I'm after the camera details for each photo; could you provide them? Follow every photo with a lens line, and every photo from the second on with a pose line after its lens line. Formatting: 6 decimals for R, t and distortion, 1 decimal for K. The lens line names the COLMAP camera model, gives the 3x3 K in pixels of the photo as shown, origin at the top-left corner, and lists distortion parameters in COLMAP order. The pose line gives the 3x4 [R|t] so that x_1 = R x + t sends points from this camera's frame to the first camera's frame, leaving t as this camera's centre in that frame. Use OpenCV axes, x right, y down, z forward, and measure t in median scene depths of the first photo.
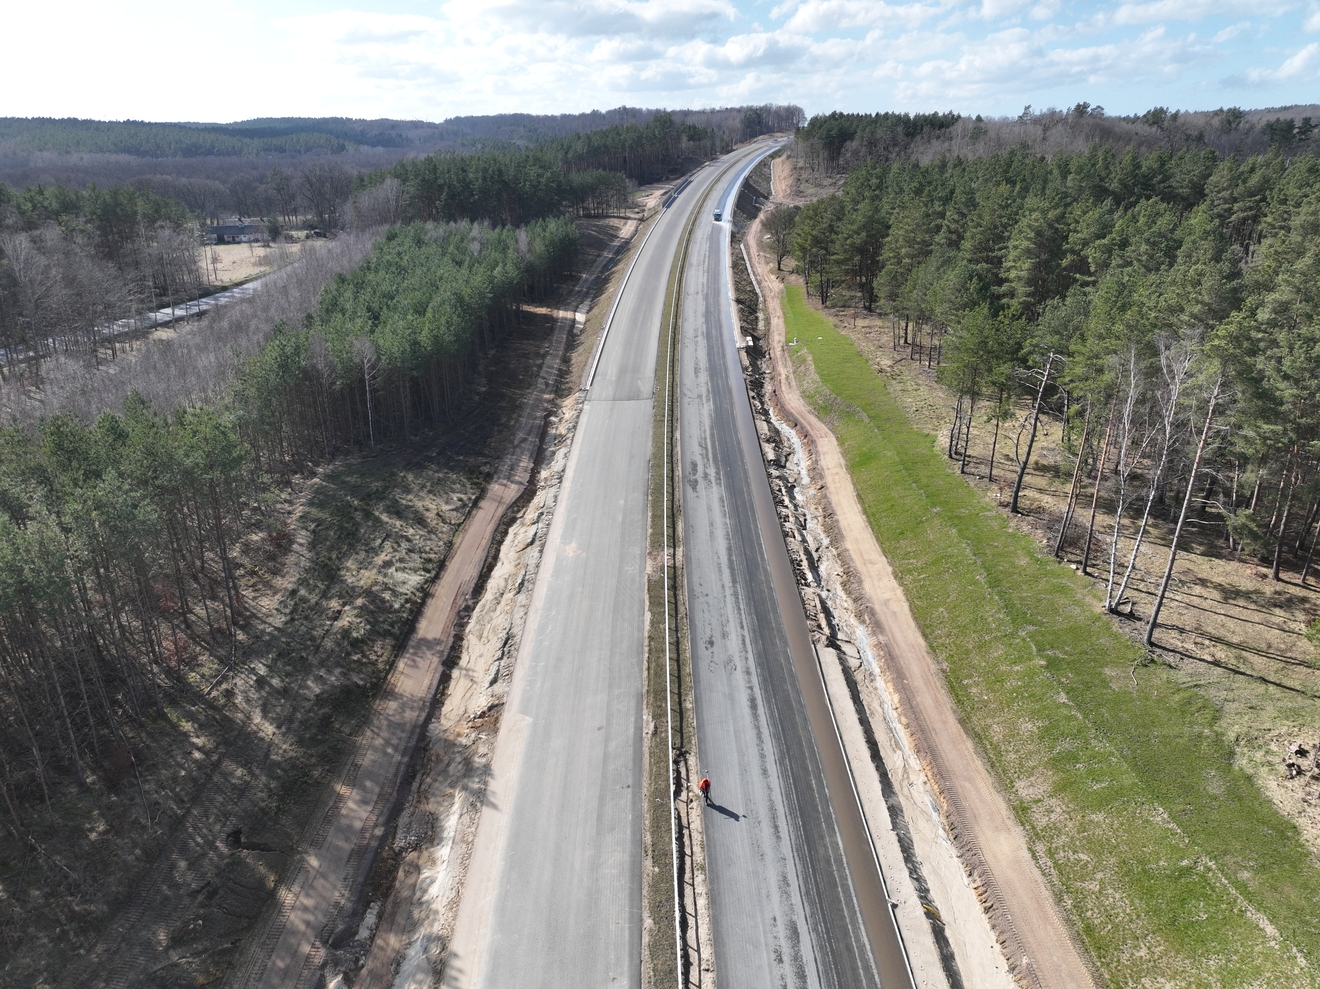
lens RADIAL K [[930.9, 0, 667.7], [0, 930.9, 498.4], [0, 0, 1]] dist [0.001999, 0.017927]
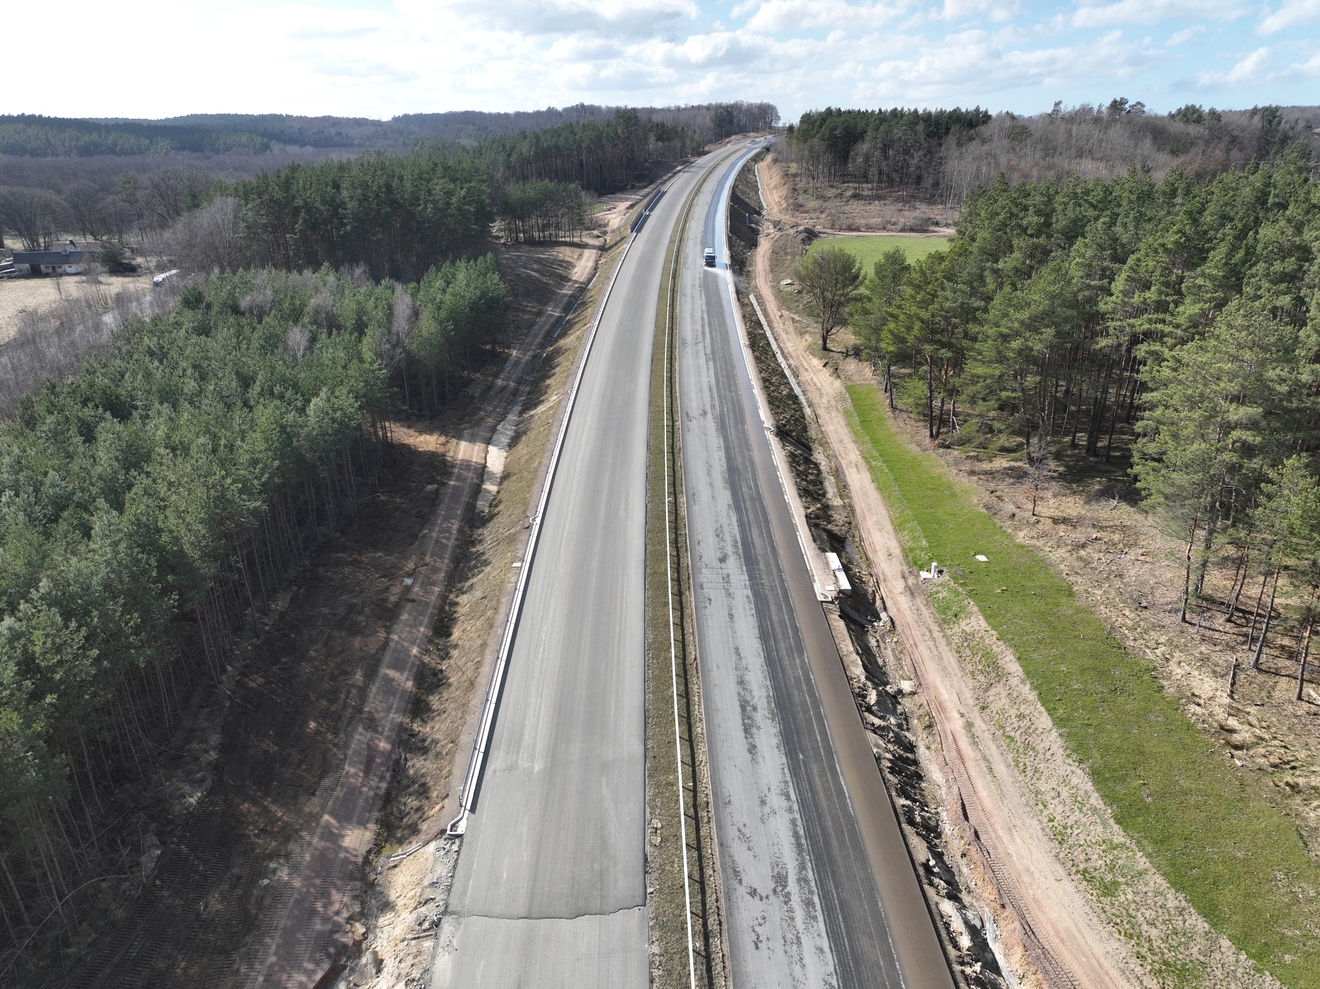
lens RADIAL K [[930.9, 0, 653.1], [0, 930.9, 486.4], [0, 0, 1]] dist [0.001999, 0.017927]
pose [[0.999654, -0.005521, 0.025732, -0.005999], [0.005798, 0.999926, -0.010708, -0.072771], [-0.025671, 0.010853, 0.999612, 0.187132]]
